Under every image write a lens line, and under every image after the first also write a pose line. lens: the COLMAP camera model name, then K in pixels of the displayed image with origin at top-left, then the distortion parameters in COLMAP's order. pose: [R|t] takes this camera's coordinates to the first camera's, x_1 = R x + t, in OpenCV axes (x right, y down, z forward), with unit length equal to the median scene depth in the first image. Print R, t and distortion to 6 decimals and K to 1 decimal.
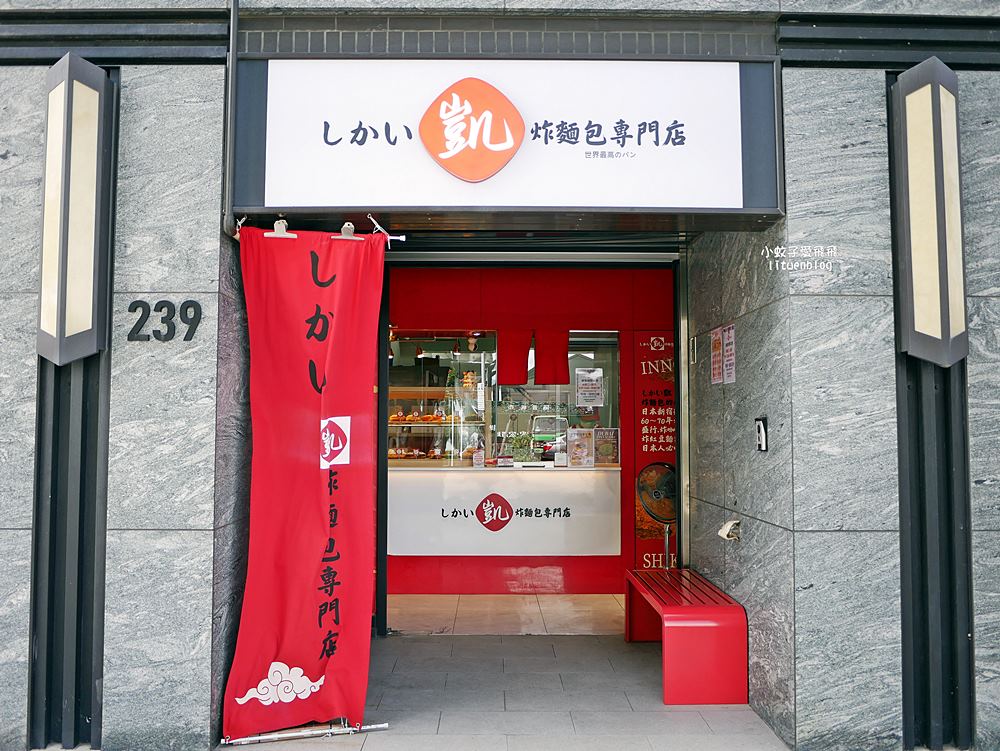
lens RADIAL K [[817.2, 0, 499.8], [0, 817.2, 374.1], [0, 0, 1]] dist [-0.030470, -0.001740]
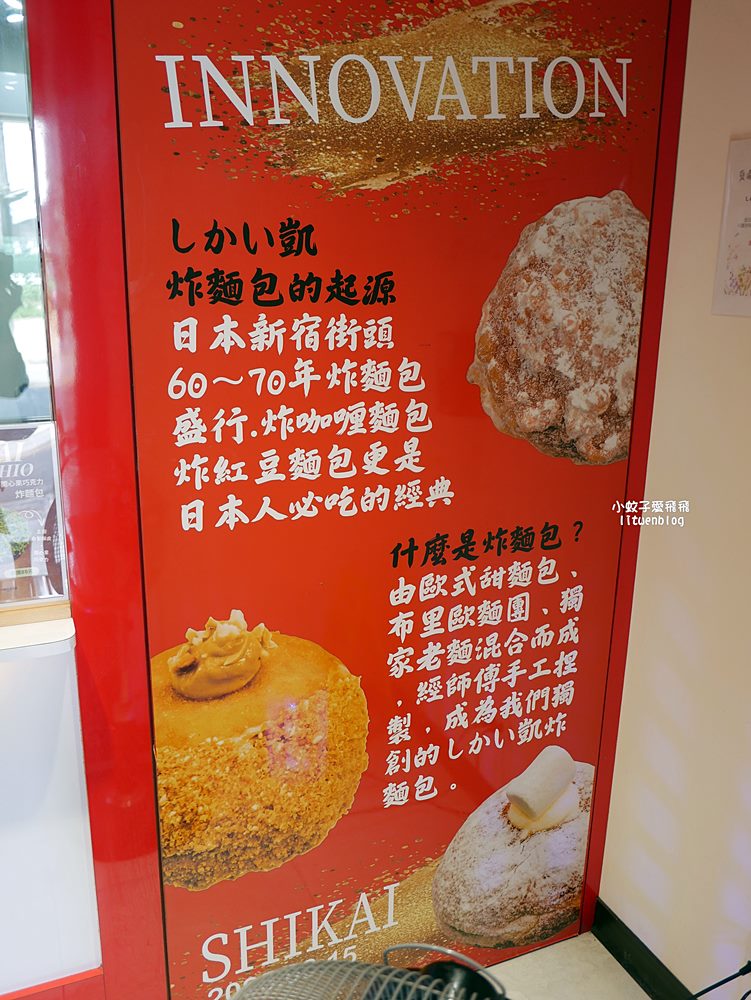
lens RADIAL K [[817.2, 0, 374.5], [0, 817.2, 499.7], [0, 0, 1]] dist [-0.030470, -0.001740]
pose [[0.923899, -0.079967, 0.374188, 0.143821], [-0.037284, 0.954451, 0.296031, 0.024264], [-0.380816, -0.287453, 0.878834, 0.802674]]
